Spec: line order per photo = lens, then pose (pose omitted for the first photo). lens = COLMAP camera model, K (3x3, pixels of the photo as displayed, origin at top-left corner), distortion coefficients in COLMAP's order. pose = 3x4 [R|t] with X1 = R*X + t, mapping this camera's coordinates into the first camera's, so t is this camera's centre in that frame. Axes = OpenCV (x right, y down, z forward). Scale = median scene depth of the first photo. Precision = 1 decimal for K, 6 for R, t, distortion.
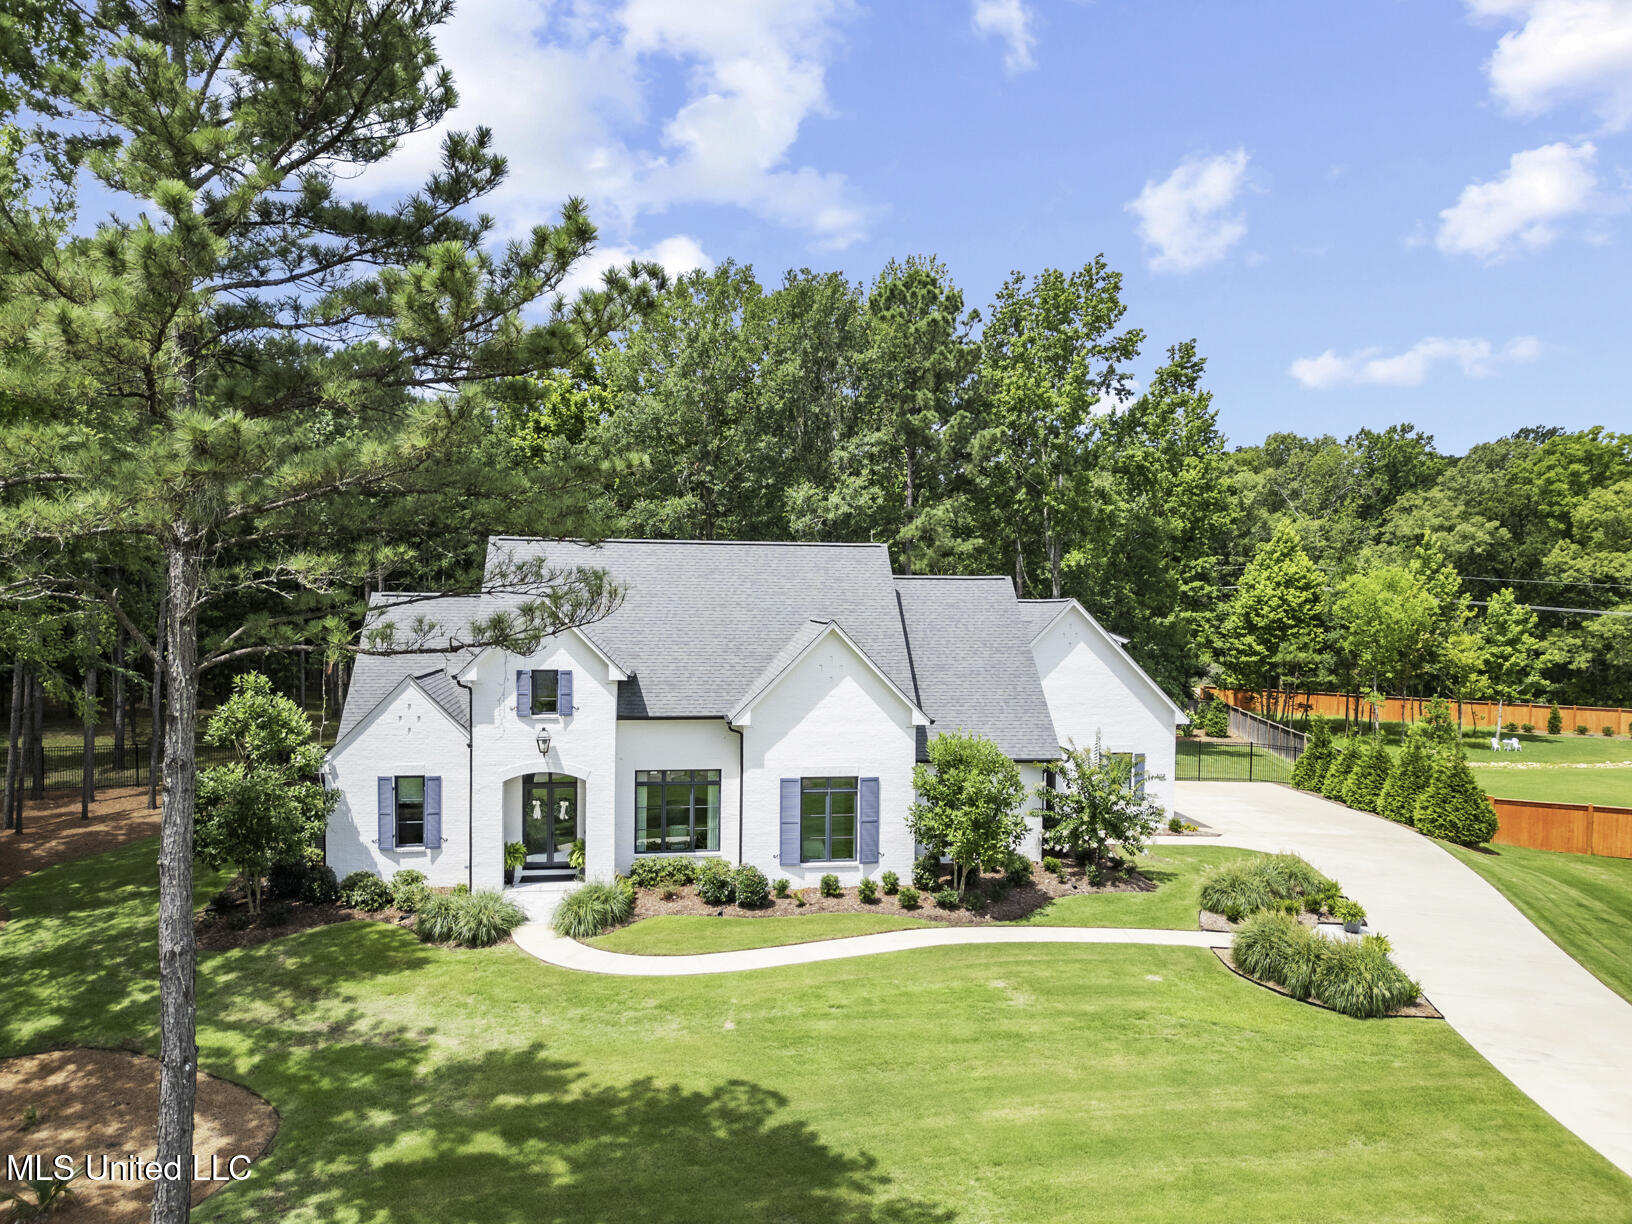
lens RADIAL K [[1161.7, 0, 816.0], [0, 1161.7, 612.0], [0, 0, 1]] dist [0.027665, -0.006452]
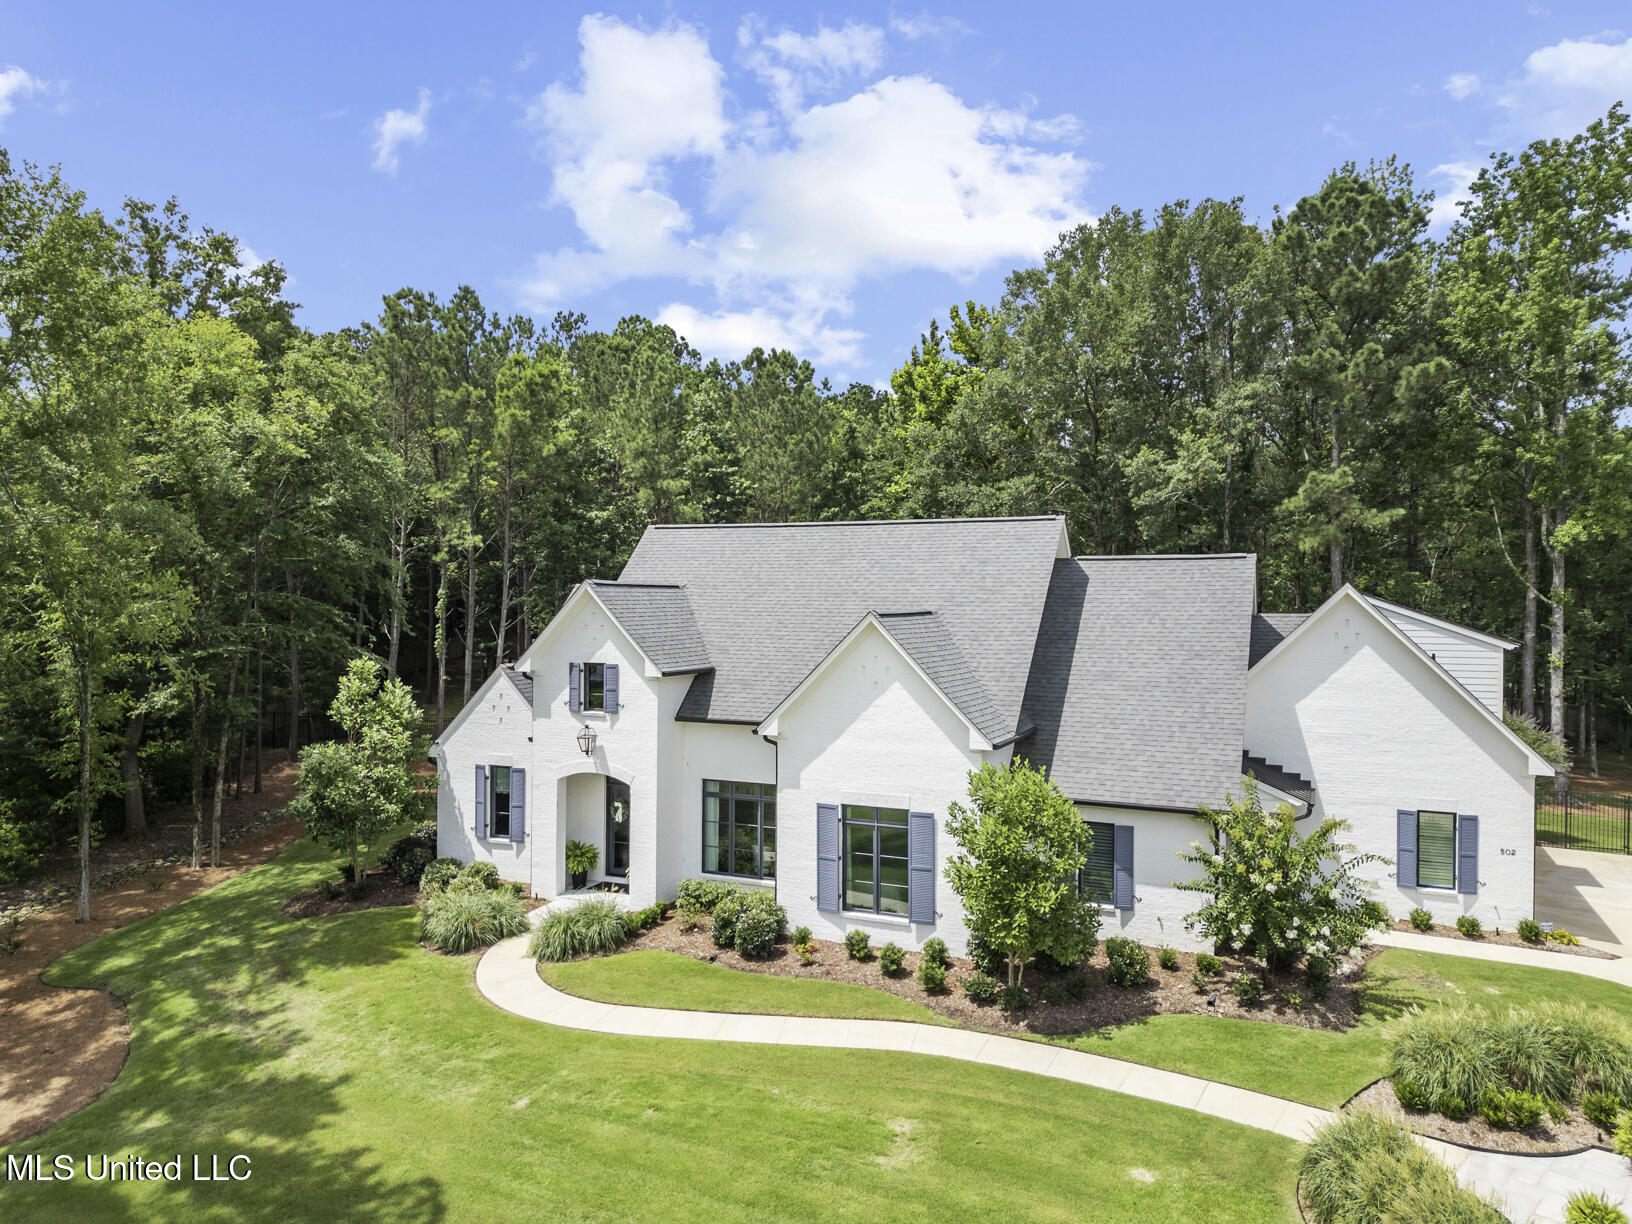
lens RADIAL K [[1143.0, 0, 815.5], [0, 1143.0, 564.2], [0, 0, 1]] dist [0.026106, -0.007569]
pose [[0.850423, -0.017446, -0.525810, 0.402851], [-0.001893, 0.999342, -0.036220, 0.003366], [0.526096, 0.031797, 0.849830, 0.308356]]
